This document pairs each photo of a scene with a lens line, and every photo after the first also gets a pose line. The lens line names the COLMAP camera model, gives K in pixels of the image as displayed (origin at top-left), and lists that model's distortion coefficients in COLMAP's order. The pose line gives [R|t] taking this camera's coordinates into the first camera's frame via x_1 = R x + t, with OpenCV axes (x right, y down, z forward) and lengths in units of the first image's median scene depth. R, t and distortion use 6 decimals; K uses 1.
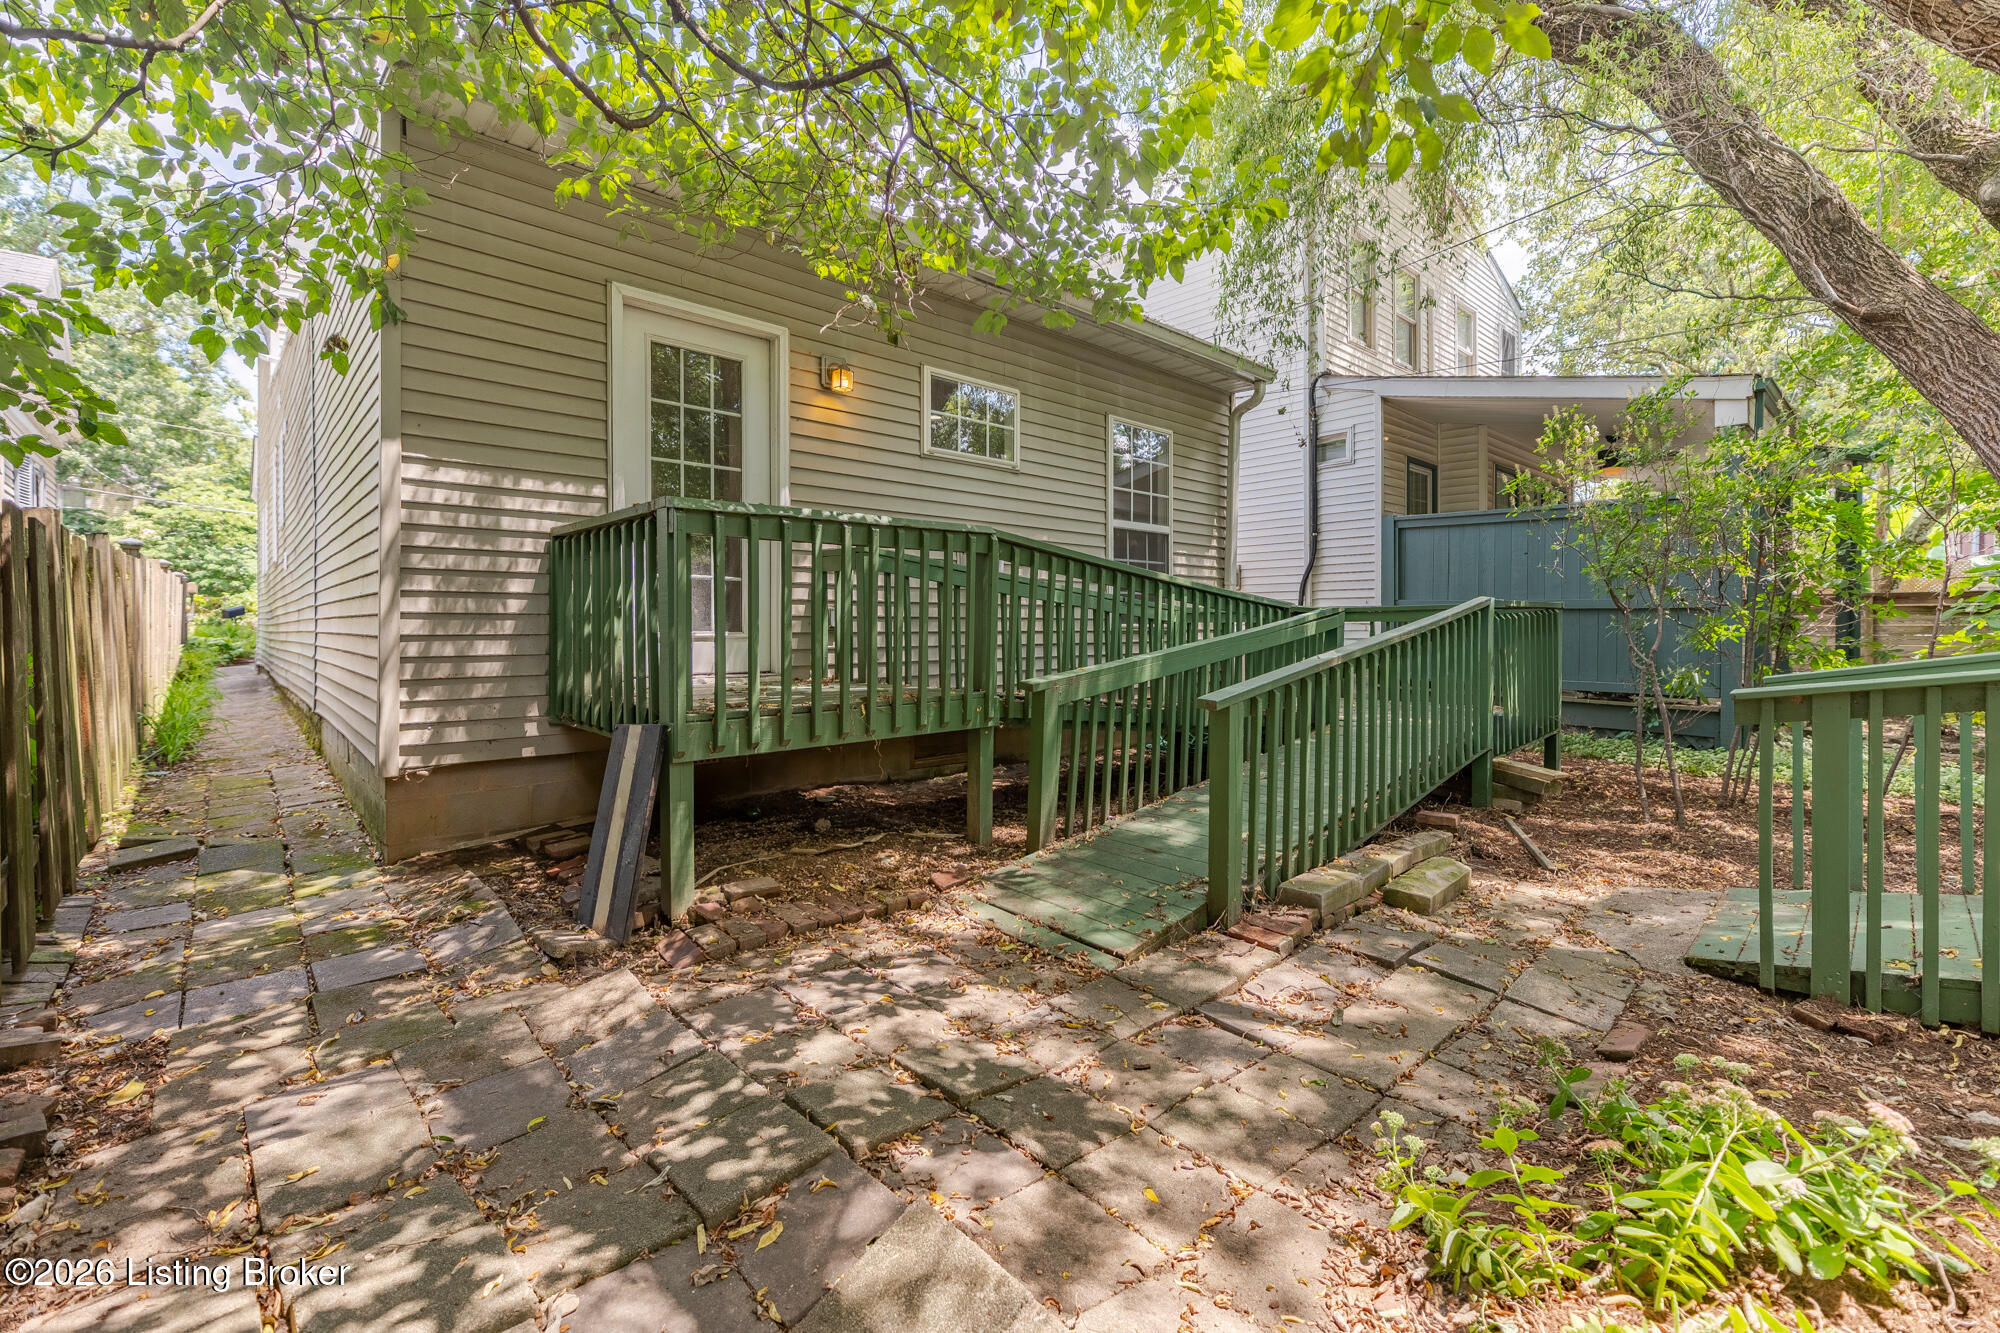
lens RADIAL K [[830.9, 0, 1002.8], [0, 830.9, 649.2], [0, 0, 1]] dist [-0.003684, -0.001550]
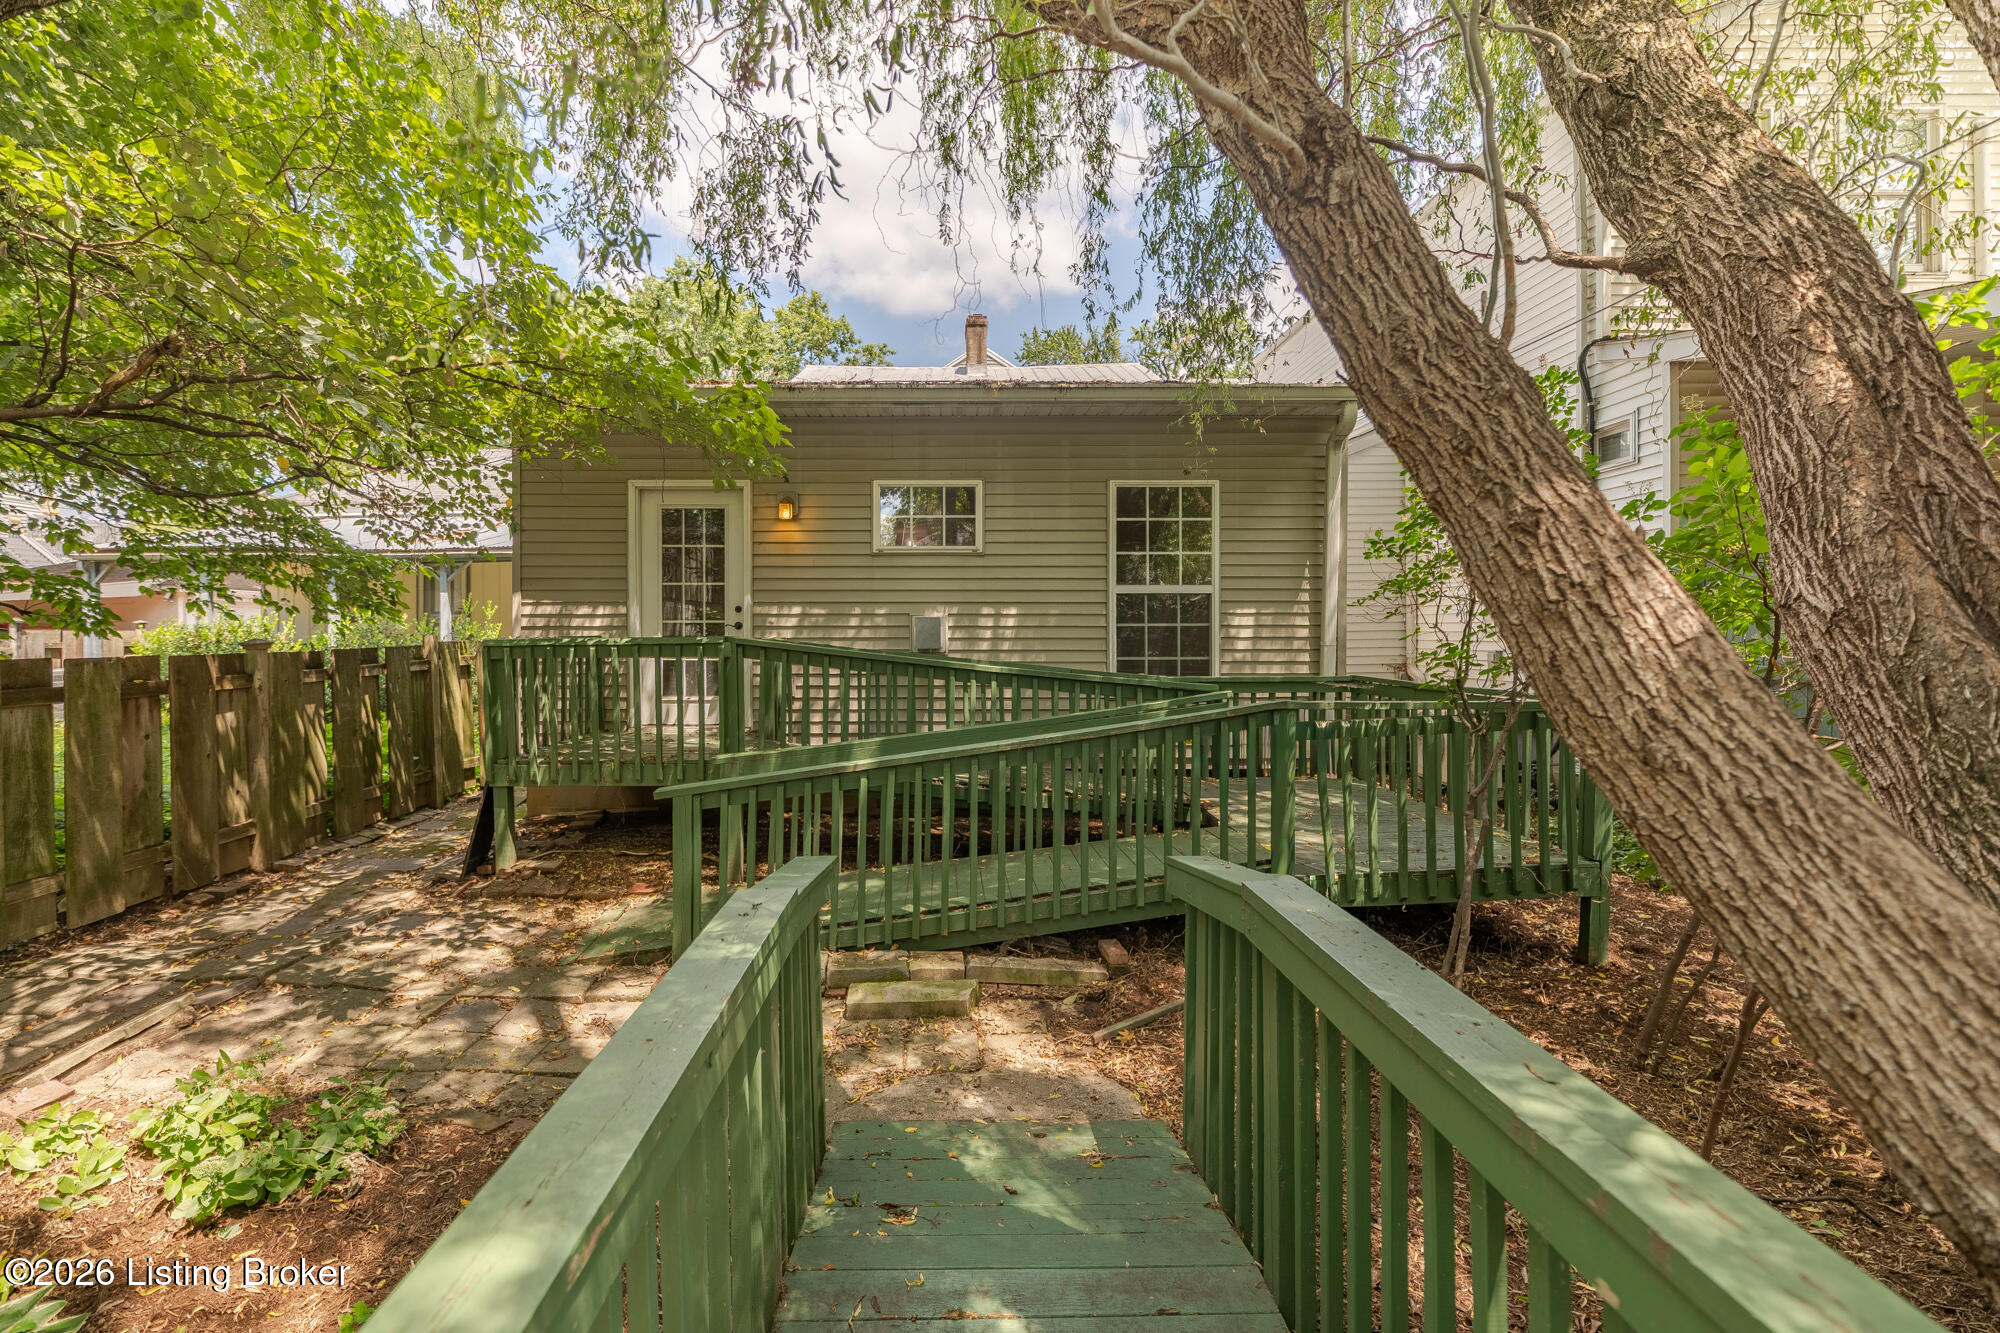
lens RADIAL K [[830.9, 0, 997.0], [0, 830.9, 663.8], [0, 0, 1]] dist [-0.003684, -0.001550]
pose [[0.740239, 0.038661, -0.671232, 1.829480], [-0.021302, 0.999193, 0.034059, -0.246629], [0.672006, -0.010913, 0.740465, 0.447847]]
